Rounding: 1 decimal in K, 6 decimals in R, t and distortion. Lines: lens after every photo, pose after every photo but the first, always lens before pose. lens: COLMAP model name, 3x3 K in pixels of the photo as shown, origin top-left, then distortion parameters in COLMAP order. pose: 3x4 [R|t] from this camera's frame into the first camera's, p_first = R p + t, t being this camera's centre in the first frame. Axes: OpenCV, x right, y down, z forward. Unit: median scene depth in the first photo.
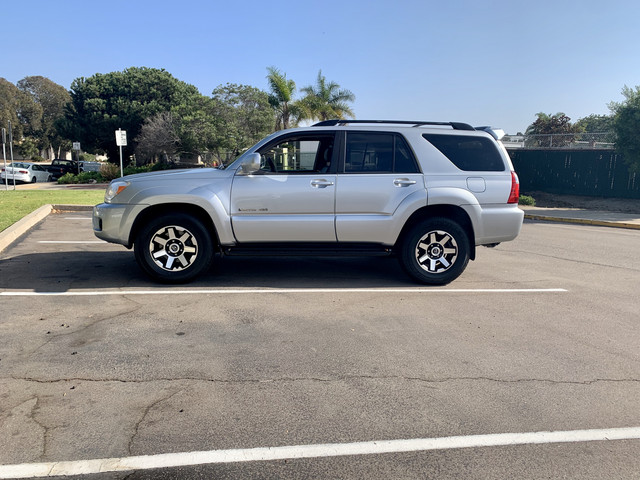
lens RADIAL K [[476.6, 0, 316.9], [0, 476.6, 235.6], [0, 0, 1]] dist [-0.010829, -0.007046]
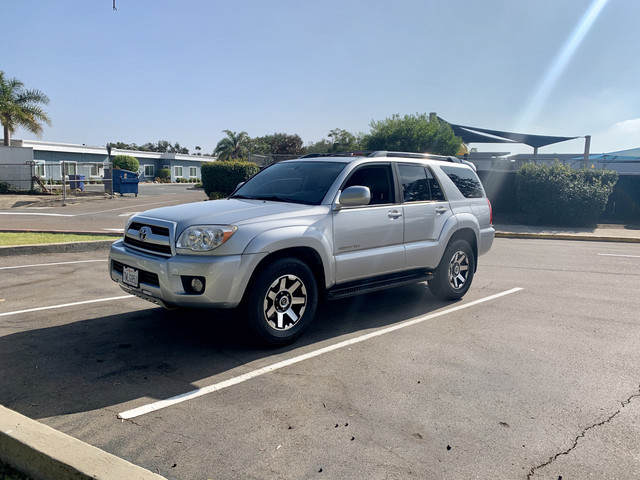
lens RADIAL K [[476.6, 0, 319.7], [0, 476.6, 239.5], [0, 0, 1]] dist [-0.010829, -0.007046]
pose [[0.780590, -0.073853, 0.620664, -0.726237], [0.083449, 0.996419, 0.013613, -0.083438], [-0.619447, 0.041168, 0.783958, 0.308112]]
